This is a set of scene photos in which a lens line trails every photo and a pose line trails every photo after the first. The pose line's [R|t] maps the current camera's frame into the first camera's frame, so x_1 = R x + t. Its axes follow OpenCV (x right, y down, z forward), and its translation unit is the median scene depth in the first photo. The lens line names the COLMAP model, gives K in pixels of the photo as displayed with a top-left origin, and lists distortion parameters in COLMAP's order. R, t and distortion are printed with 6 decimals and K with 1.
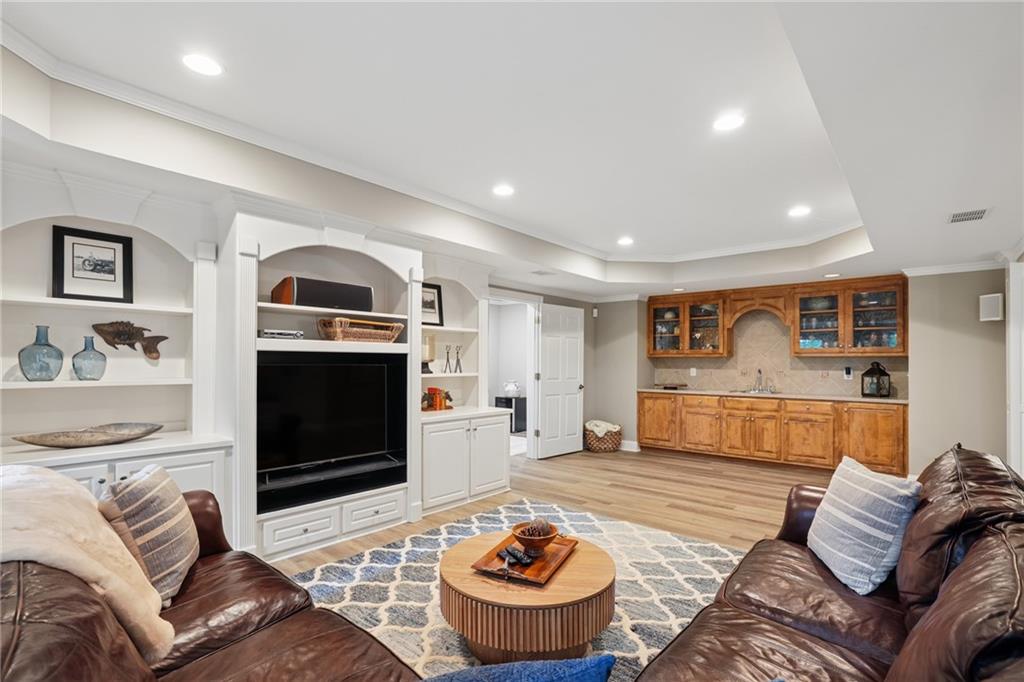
lens RADIAL K [[474.2, 0, 512.9], [0, 474.2, 360.4], [0, 0, 1]] dist [-0.001063, 0.000251]
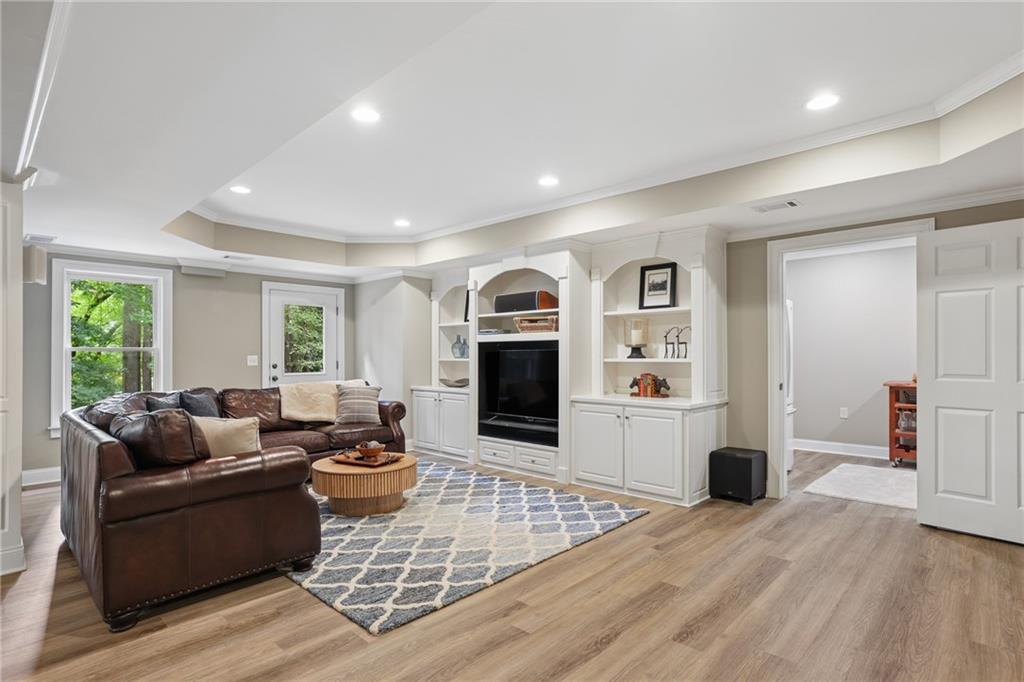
lens RADIAL K [[522.9, 0, 513.8], [0, 522.9, 354.9], [0, 0, 1]] dist [-0.033065, 0.000275]
pose [[-0.049060, -0.008691, -0.998758, 1.065723], [0.003277, 0.999955, -0.008862, 0.033252], [0.998790, -0.003708, -0.049030, 0.926126]]
